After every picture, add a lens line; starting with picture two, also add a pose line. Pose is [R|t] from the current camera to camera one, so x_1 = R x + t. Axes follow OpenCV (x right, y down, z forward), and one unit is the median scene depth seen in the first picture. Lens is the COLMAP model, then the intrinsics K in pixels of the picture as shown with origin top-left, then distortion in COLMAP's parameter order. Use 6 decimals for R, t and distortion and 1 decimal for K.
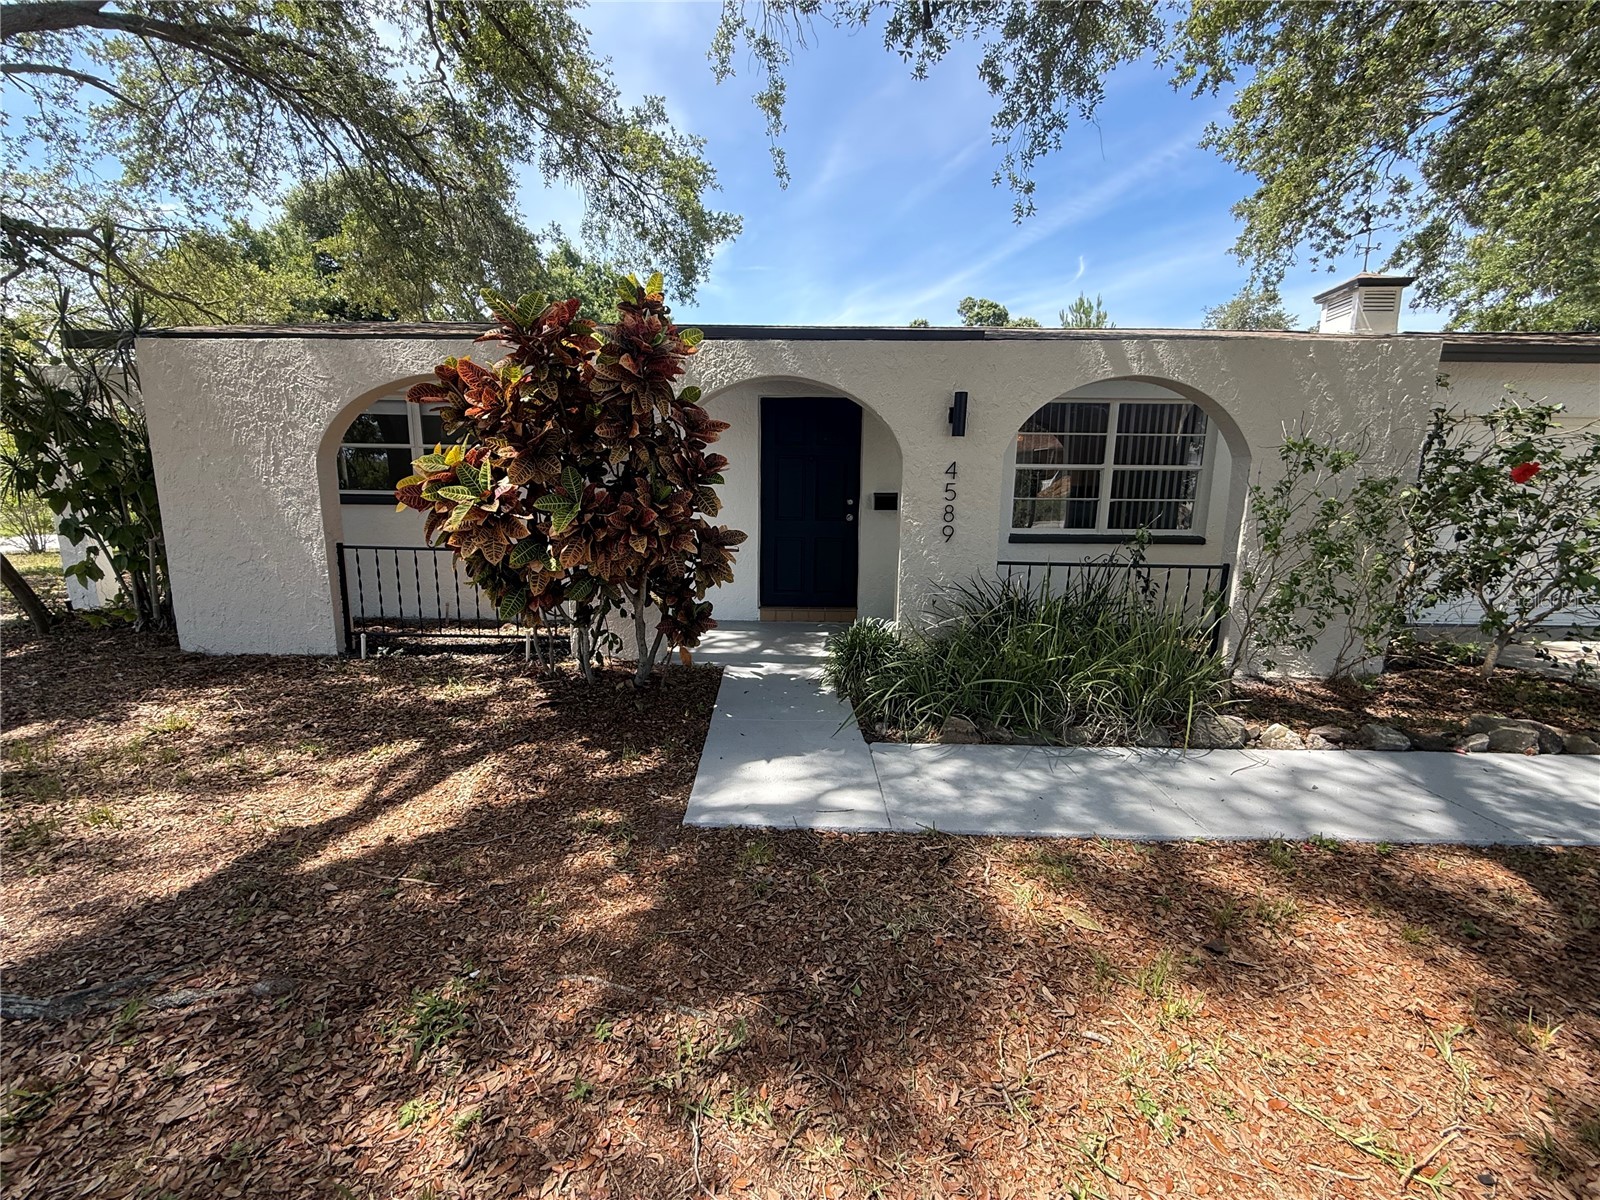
lens RADIAL K [[641.6, 0, 794.8], [0, 641.6, 602.2], [0, 0, 1]] dist [0.000202, 0.000463]
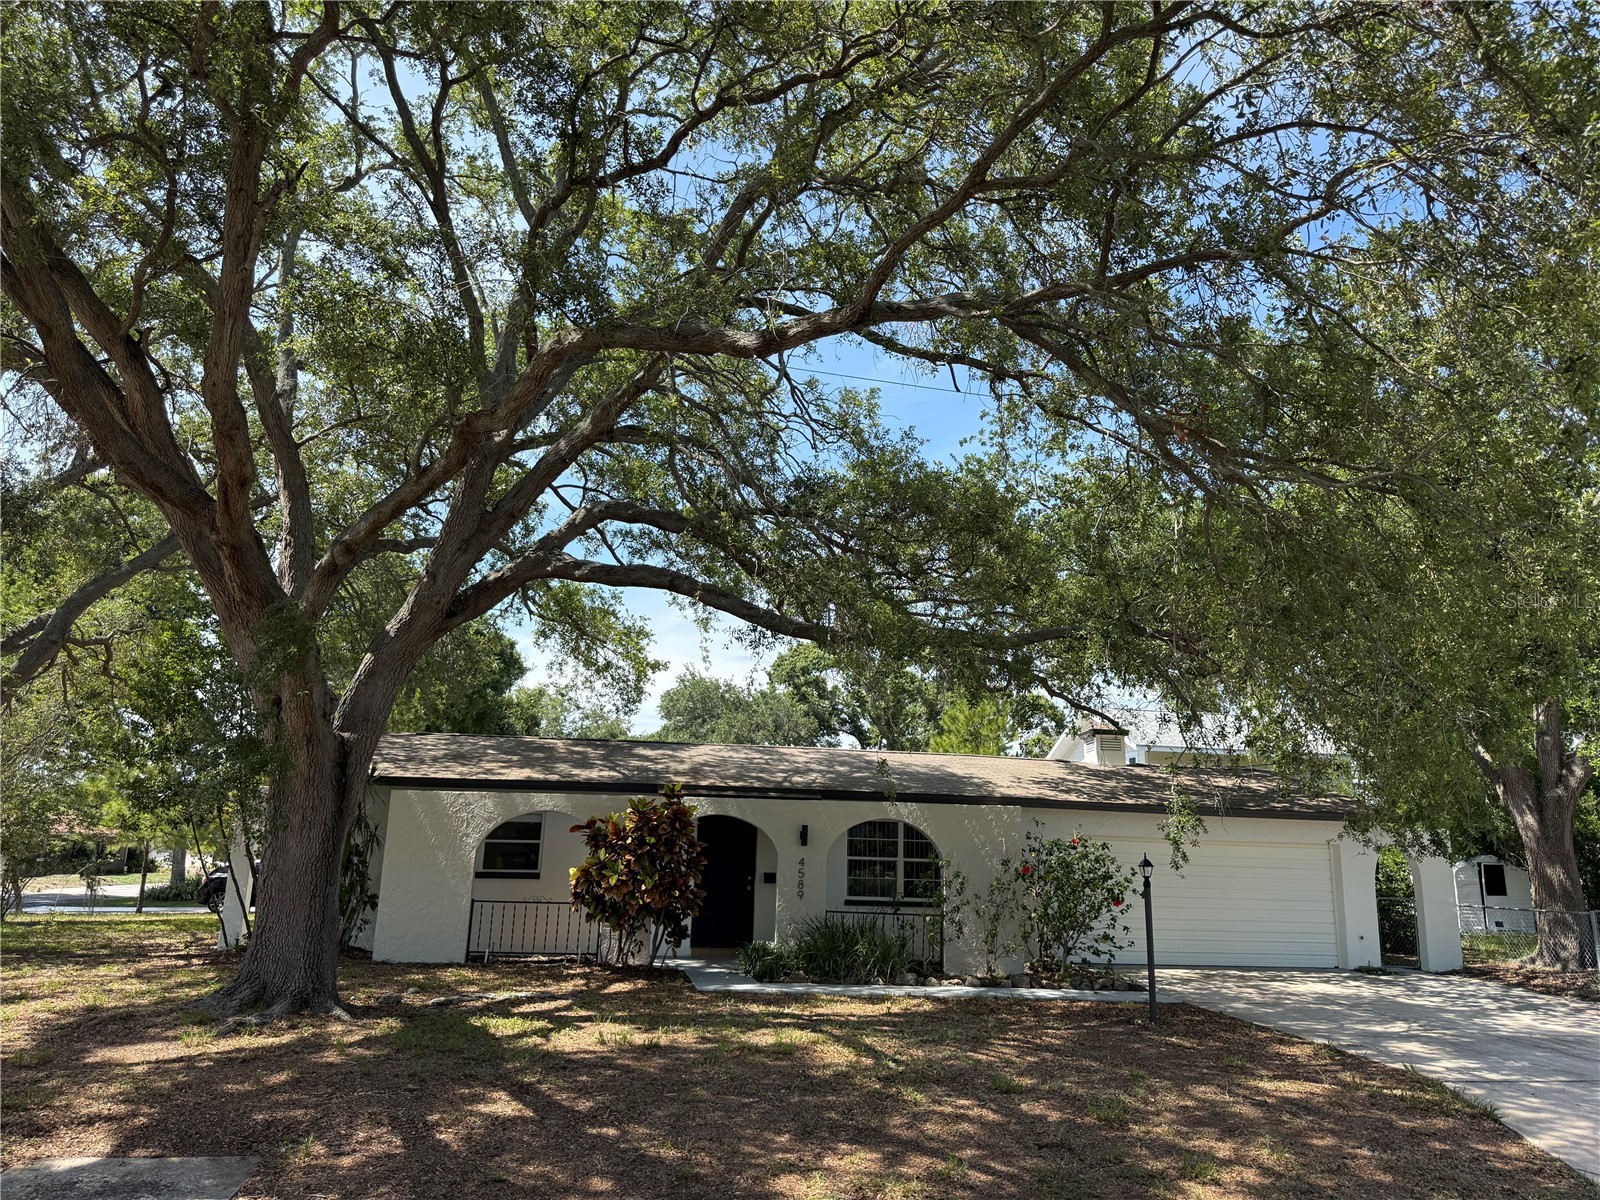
lens RADIAL K [[1106.1, 0, 800.0], [0, 1106.1, 600.0], [0, 0, 1]] dist [0.044479, -0.067362]
pose [[0.987296, 0.049104, 0.151116, -0.326795], [0.014993, 0.918018, -0.396255, 0.416002], [-0.158185, 0.393487, 0.905619, -2.466519]]
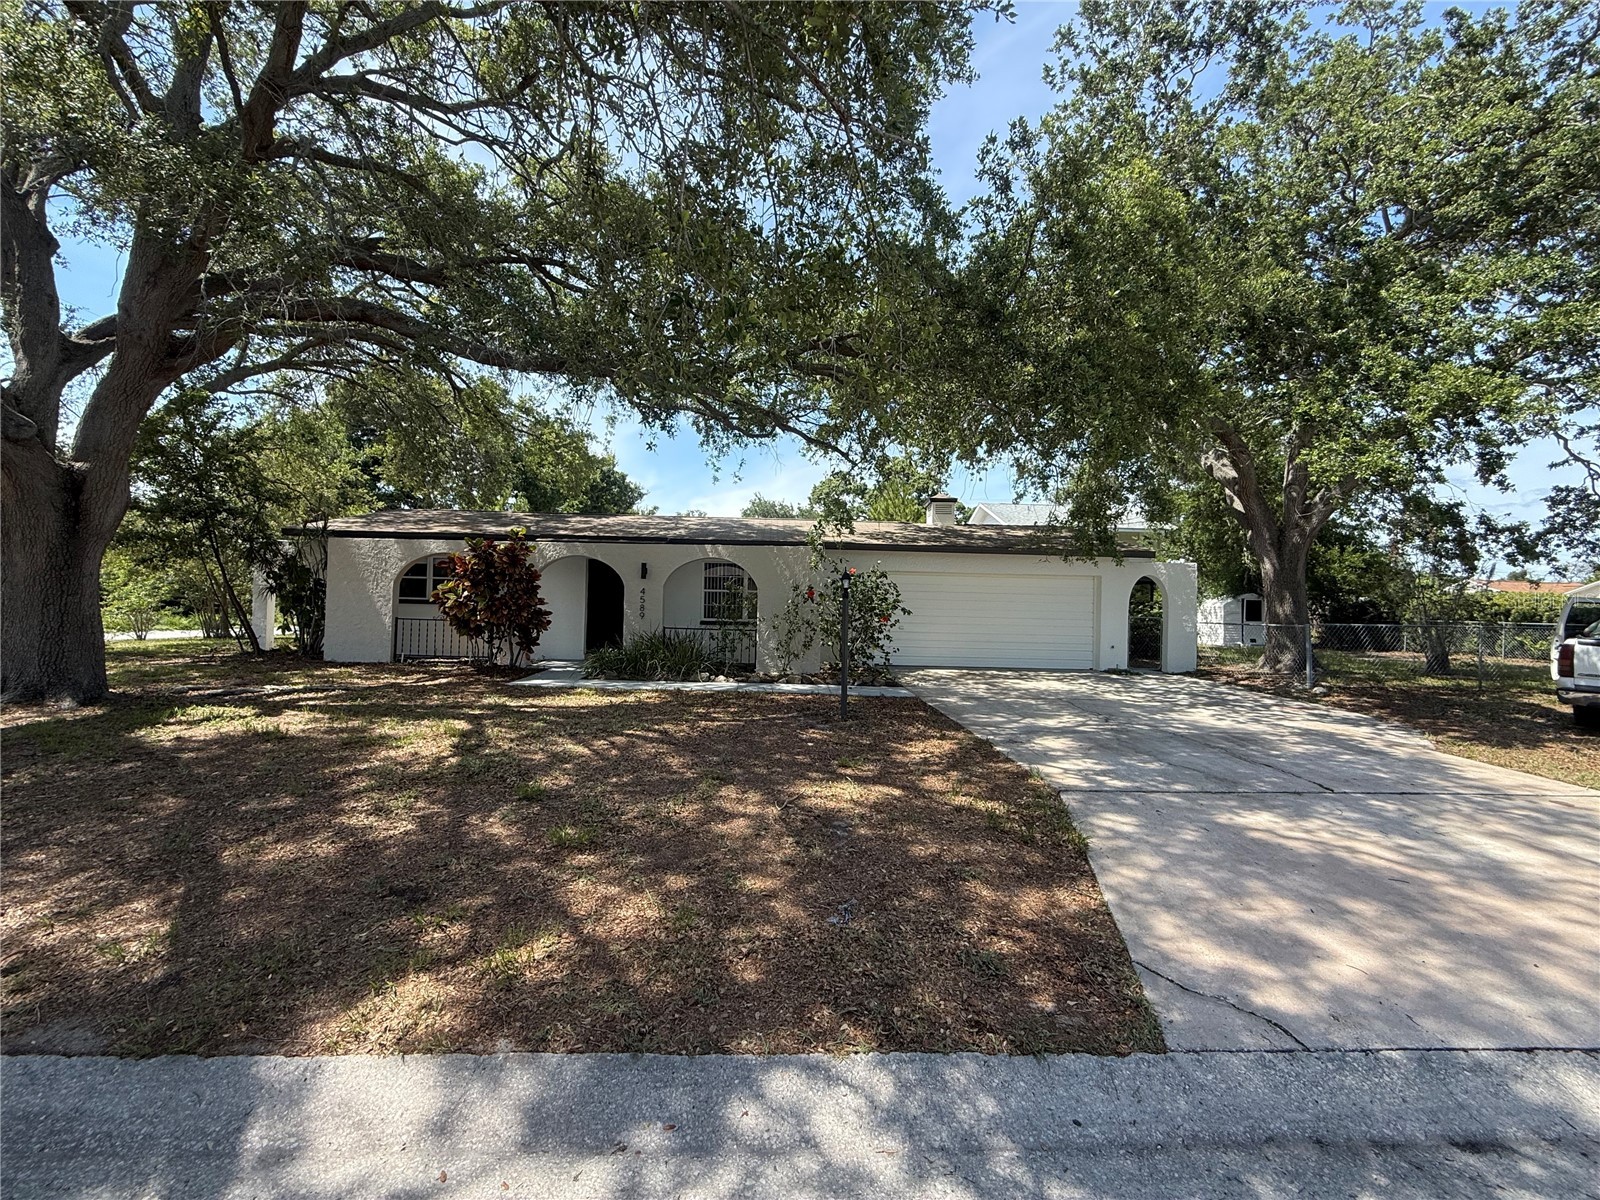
lens RADIAL K [[641.6, 0, 794.8], [0, 641.6, 602.2], [0, 0, 1]] dist [0.000202, 0.000463]
pose [[0.998655, 0.006358, 0.051450, 0.715526], [0.003866, 0.980551, -0.196225, 0.345734], [-0.051697, 0.196160, 0.979208, -1.545841]]
